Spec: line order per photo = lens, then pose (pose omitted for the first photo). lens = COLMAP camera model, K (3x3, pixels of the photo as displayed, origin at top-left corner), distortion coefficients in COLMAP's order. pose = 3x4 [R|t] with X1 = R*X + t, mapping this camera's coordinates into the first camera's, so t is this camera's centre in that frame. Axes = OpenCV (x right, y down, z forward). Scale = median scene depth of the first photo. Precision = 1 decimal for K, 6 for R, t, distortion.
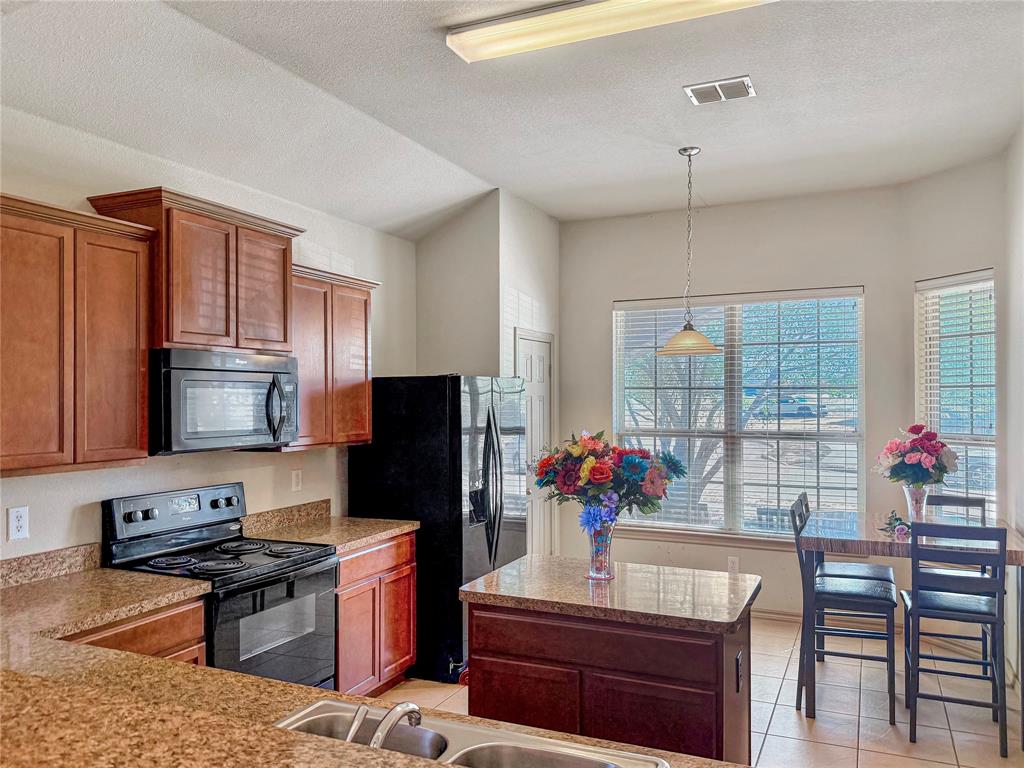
lens RADIAL K [[790.9, 0, 521.0], [0, 790.9, 436.2], [0, 0, 1]] dist [0.043700, -0.071182]
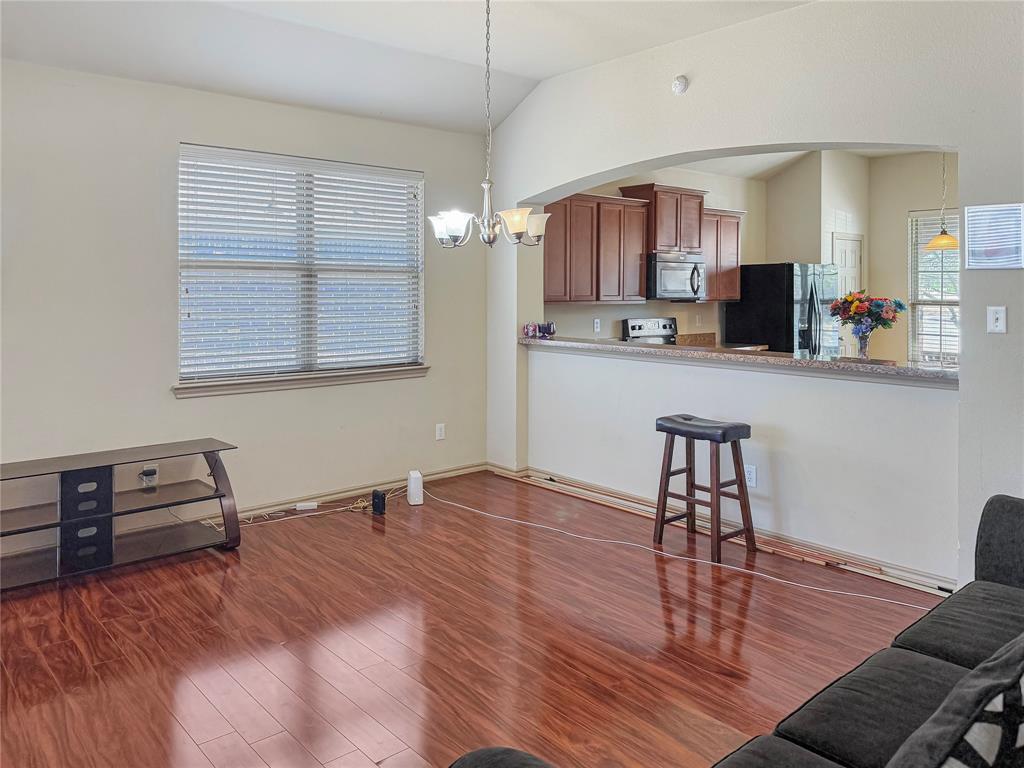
lens RADIAL K [[790.9, 0, 501.8], [0, 790.9, 321.1], [0, 0, 1]] dist [0.043700, -0.071182]
pose [[0.903252, 0.017545, -0.428752, 0.120928], [-0.022868, 0.999712, -0.007265, 0.097163], [0.428501, 0.016367, 0.903393, -1.072755]]
